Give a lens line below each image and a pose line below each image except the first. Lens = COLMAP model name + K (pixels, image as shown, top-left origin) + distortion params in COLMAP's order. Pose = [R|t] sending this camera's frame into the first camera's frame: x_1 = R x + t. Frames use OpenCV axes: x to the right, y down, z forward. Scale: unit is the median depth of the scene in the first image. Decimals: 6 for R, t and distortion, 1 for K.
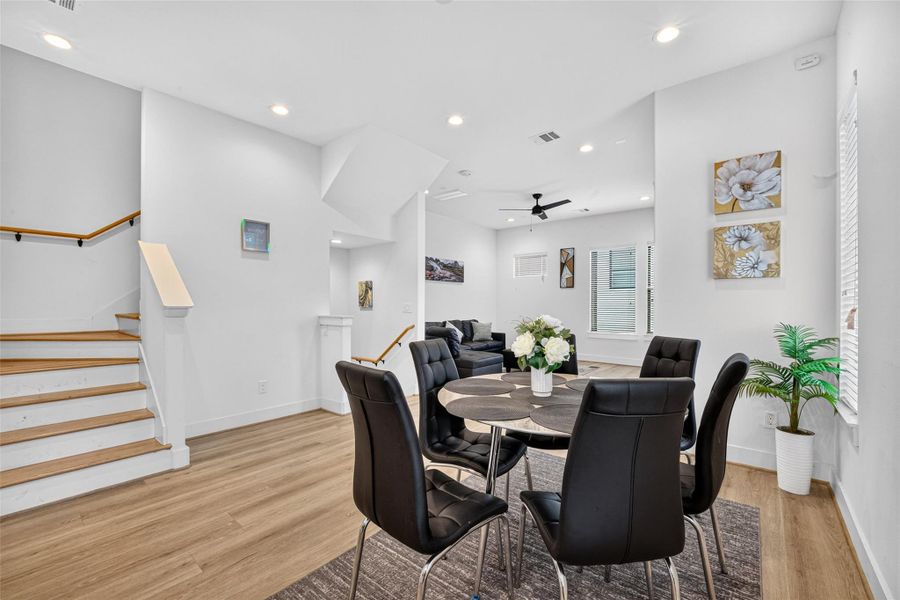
lens RADIAL K [[385.7, 0, 439.0], [0, 385.7, 305.3], [0, 0, 1]] dist [-0.002023, -0.000216]
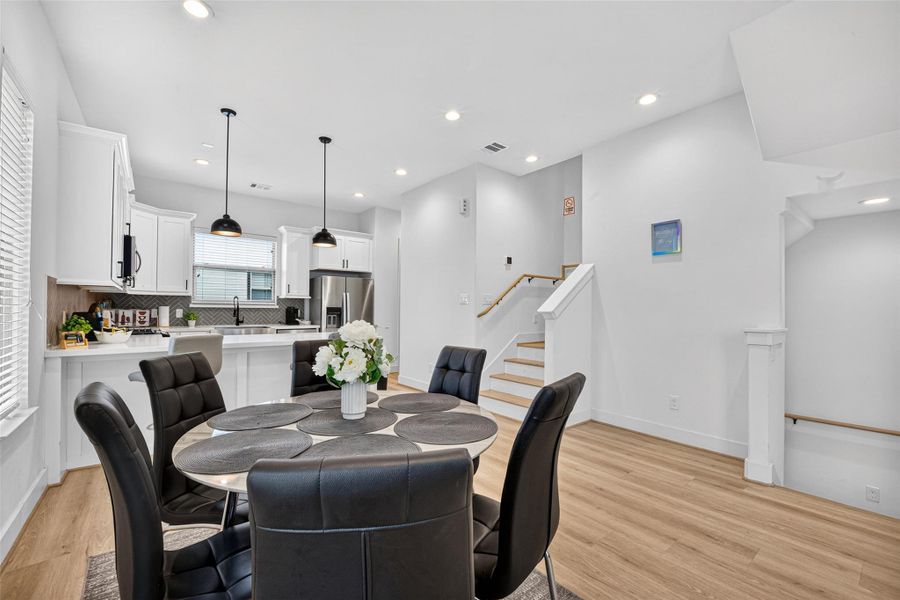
lens RADIAL K [[389.0, 0, 456.2], [0, 389.0, 302.0], [0, 0, 1]] dist [0.000765, -0.000004]
pose [[-0.194734, -0.018724, -0.980677, 0.278283], [-0.012595, 0.999783, -0.016588, -0.000999], [0.980775, 0.009121, -0.194928, 0.351175]]
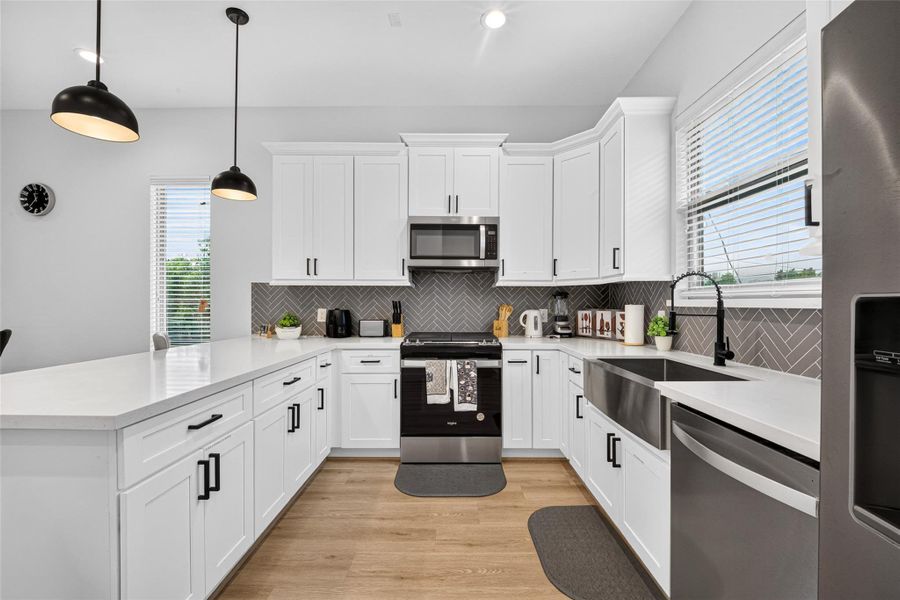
lens RADIAL K [[371.1, 0, 466.7], [0, 371.1, 304.3], [0, 0, 1]] dist [-0.003757, 0.000042]
pose [[-0.646524, -0.001961, 0.762891, -0.543221], [-0.000596, 0.999998, 0.002065, 0.000991], [-0.762893, 0.000880, -0.646524, 0.009599]]
